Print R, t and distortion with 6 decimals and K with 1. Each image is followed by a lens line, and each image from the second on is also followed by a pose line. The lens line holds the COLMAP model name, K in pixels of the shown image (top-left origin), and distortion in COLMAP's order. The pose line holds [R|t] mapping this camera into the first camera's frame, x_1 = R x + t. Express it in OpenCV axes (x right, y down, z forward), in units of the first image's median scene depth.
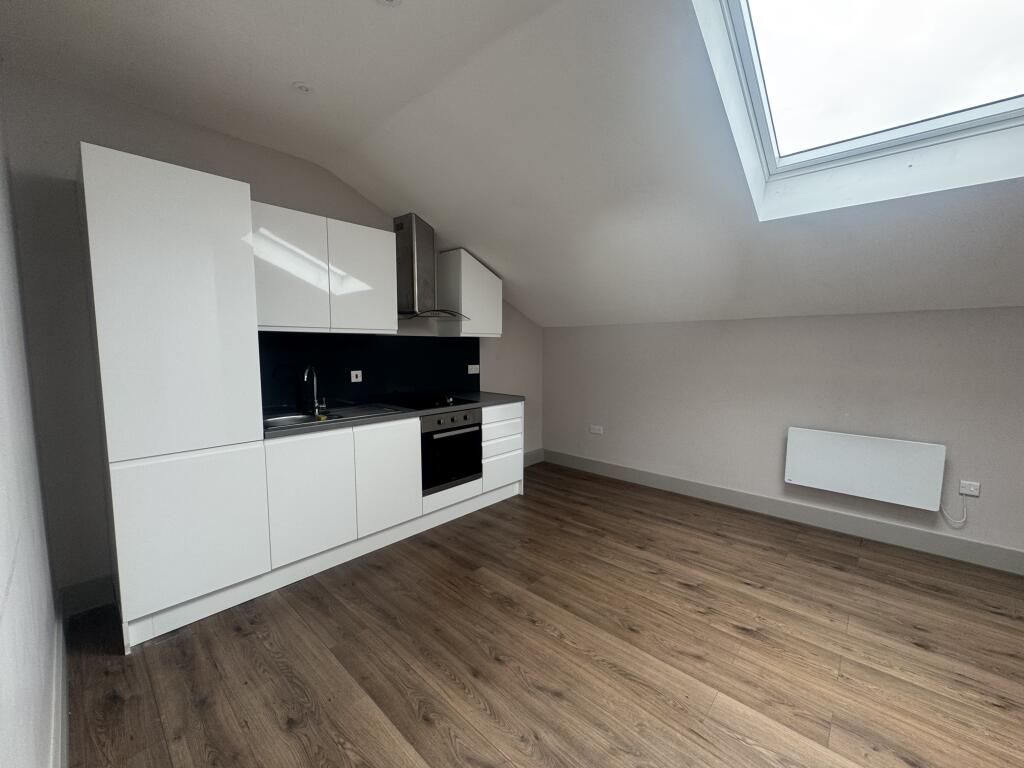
lens RADIAL K [[407.3, 0, 508.2], [0, 407.3, 386.6], [0, 0, 1]] dist [-0.002781, 0.000443]
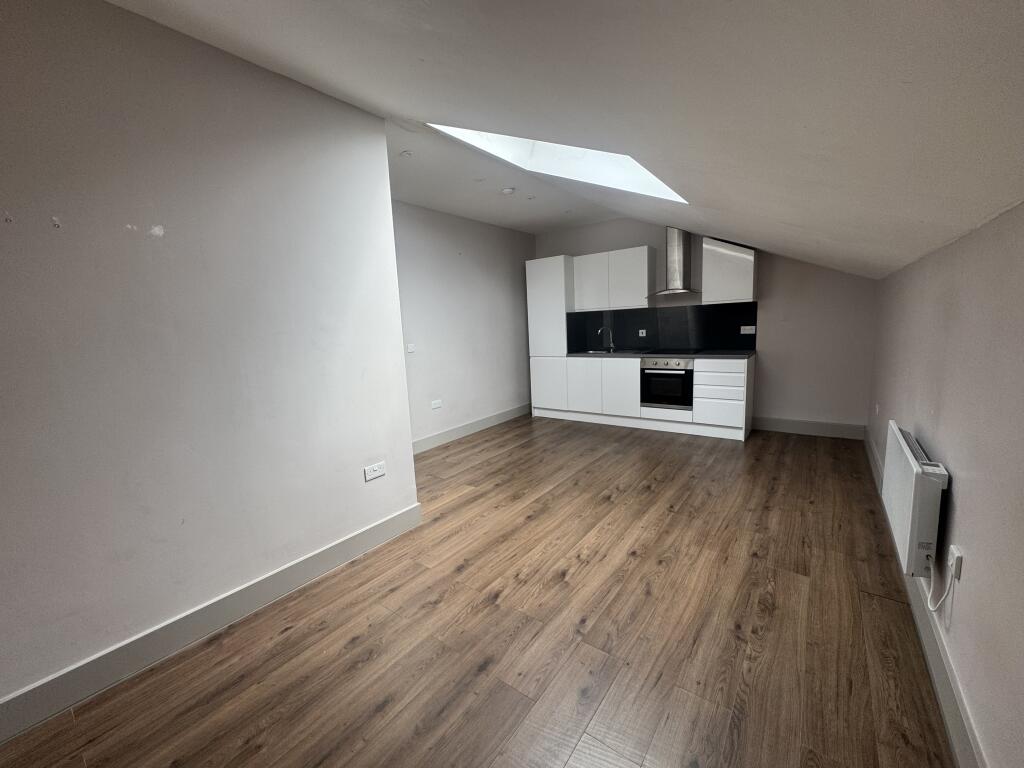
lens RADIAL K [[407.3, 0, 512.3], [0, 407.3, 381.8], [0, 0, 1]] dist [-0.002781, 0.000443]
pose [[0.098676, 0.137337, -0.985597, 1.266220], [-0.043080, 0.990092, 0.133650, -0.027395], [0.994187, 0.029272, 0.103615, 0.279376]]
